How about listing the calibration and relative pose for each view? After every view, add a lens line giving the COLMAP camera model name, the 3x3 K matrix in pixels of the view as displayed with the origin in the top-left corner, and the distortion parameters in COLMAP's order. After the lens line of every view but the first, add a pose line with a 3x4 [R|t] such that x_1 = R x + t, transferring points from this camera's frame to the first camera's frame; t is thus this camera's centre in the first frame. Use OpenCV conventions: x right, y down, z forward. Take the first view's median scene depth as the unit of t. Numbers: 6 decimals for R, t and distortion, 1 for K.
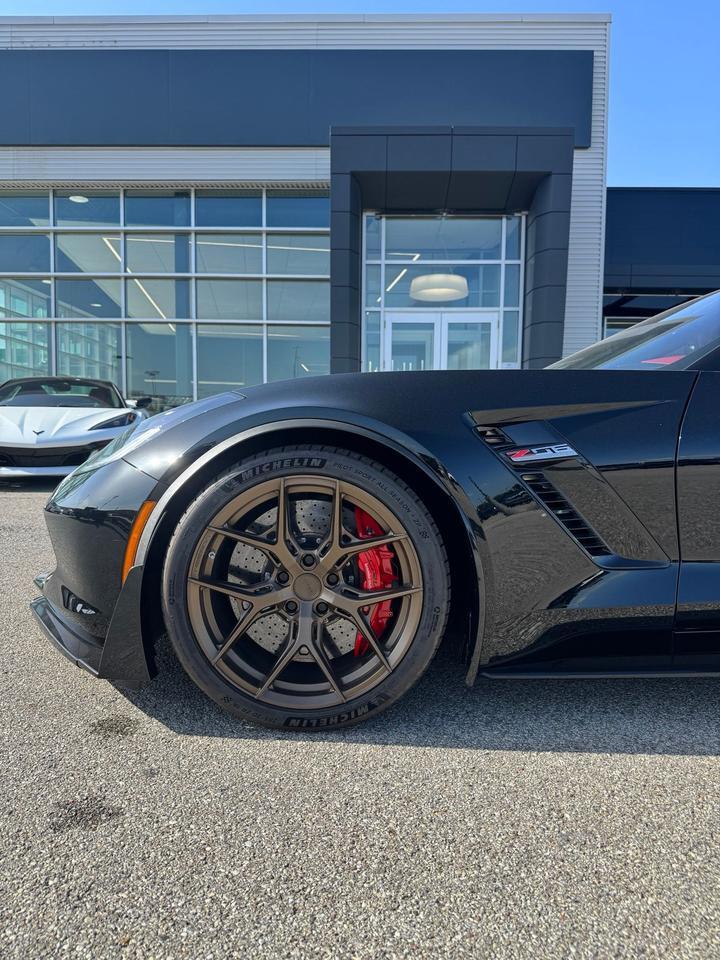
lens RADIAL K [[682.7, 0, 356.2], [0, 682.7, 484.6], [0, 0, 1]] dist [0.035969, -0.057589]
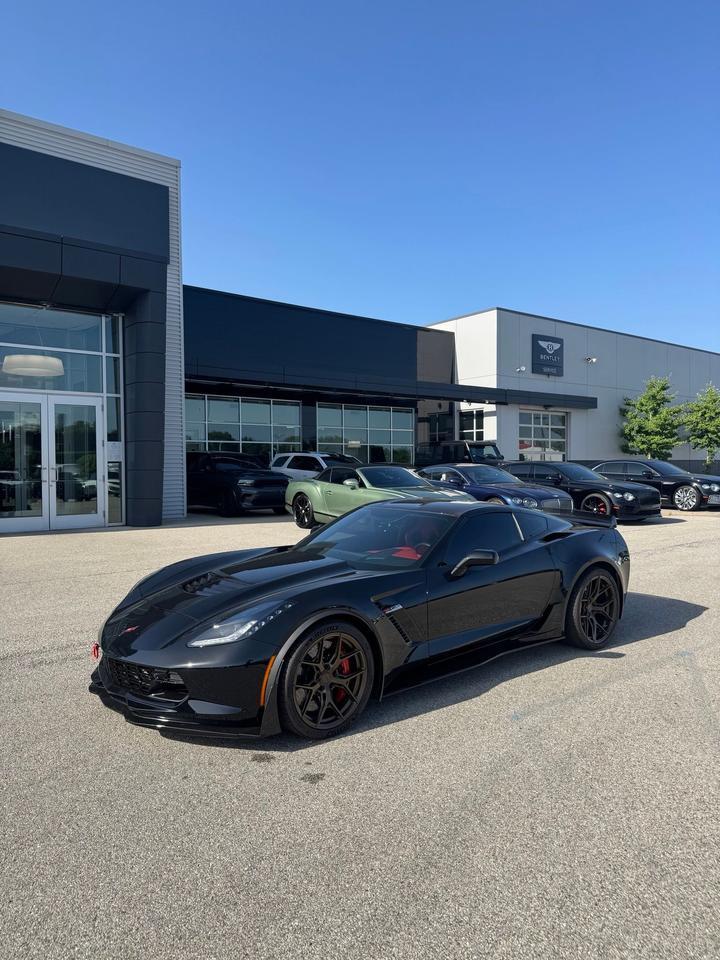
lens RADIAL K [[682.7, 0, 365.2], [0, 682.7, 472.0], [0, 0, 1]] dist [0.035969, -0.057589]
pose [[0.763778, -0.020426, 0.645155, -0.207193], [0.059963, 0.997422, -0.039410, -0.065243], [-0.642687, 0.068786, 0.763034, -0.137897]]
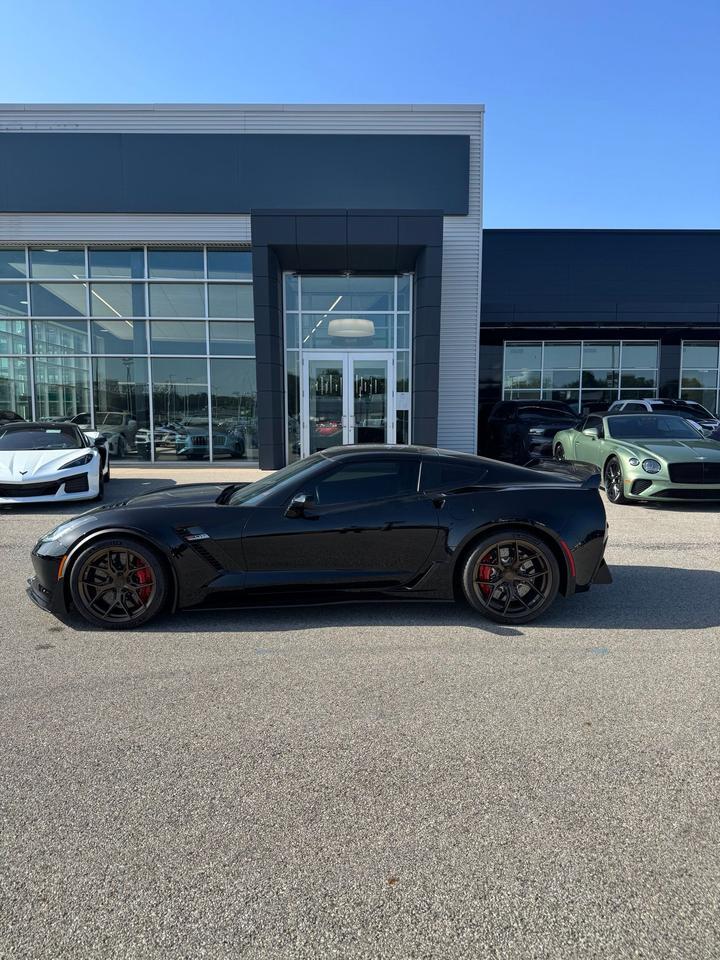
lens RADIAL K [[682.7, 0, 362.2], [0, 682.7, 488.6], [0, 0, 1]] dist [0.035969, -0.057589]
pose [[0.999521, -0.013829, 0.027669, 0.123968], [0.012954, 0.999418, 0.031567, -0.046706], [-0.028090, -0.031194, 0.999119, -0.274895]]
